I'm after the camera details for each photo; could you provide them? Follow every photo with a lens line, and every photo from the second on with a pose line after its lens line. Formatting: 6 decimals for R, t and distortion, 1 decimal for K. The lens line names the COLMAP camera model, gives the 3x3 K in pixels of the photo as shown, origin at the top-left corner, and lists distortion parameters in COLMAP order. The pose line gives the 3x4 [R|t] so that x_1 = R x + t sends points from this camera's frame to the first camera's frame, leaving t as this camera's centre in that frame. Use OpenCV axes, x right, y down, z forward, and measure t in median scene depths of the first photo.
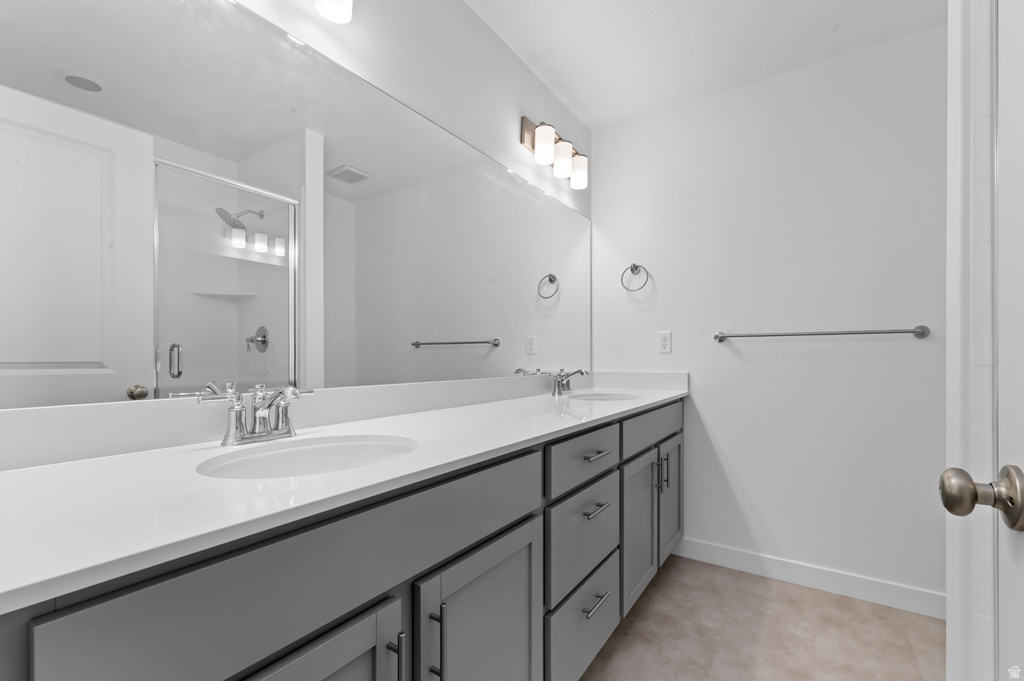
lens RADIAL K [[452.6, 0, 517.5], [0, 452.6, 343.2], [0, 0, 1]] dist [0.013432, 0.000006]
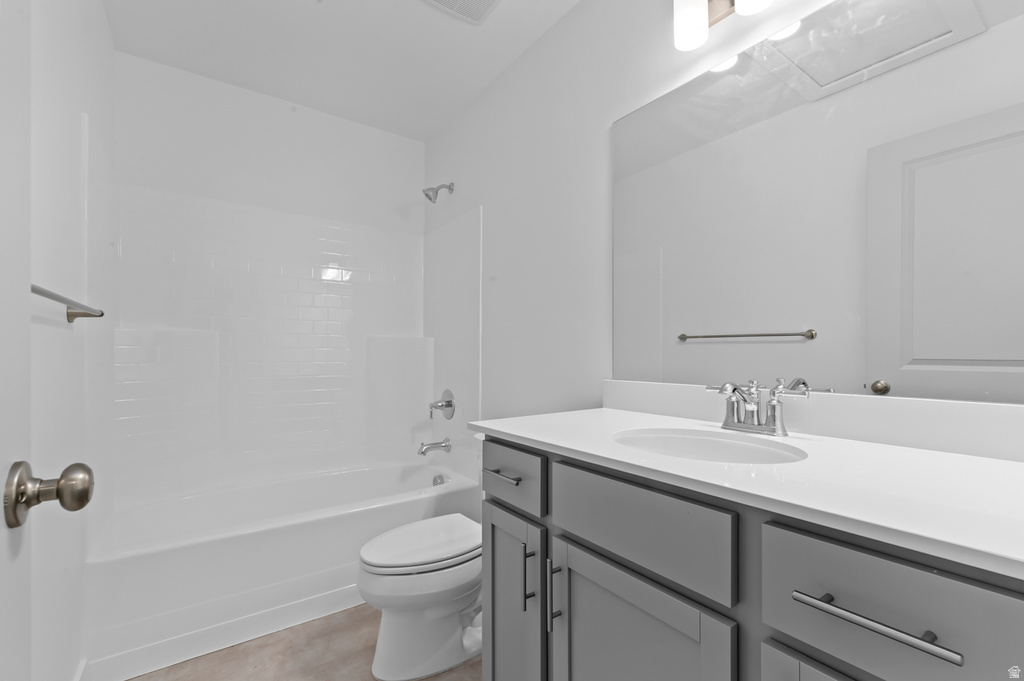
lens RADIAL K [[452.6, 0, 517.5], [0, 452.6, 343.2], [0, 0, 1]] dist [0.013432, 0.000006]
pose [[-0.357056, -0.002425, -0.934080, 0.715131], [0.003583, 0.999986, -0.003965, 0.015627], [0.934076, -0.004762, -0.357042, 1.004129]]
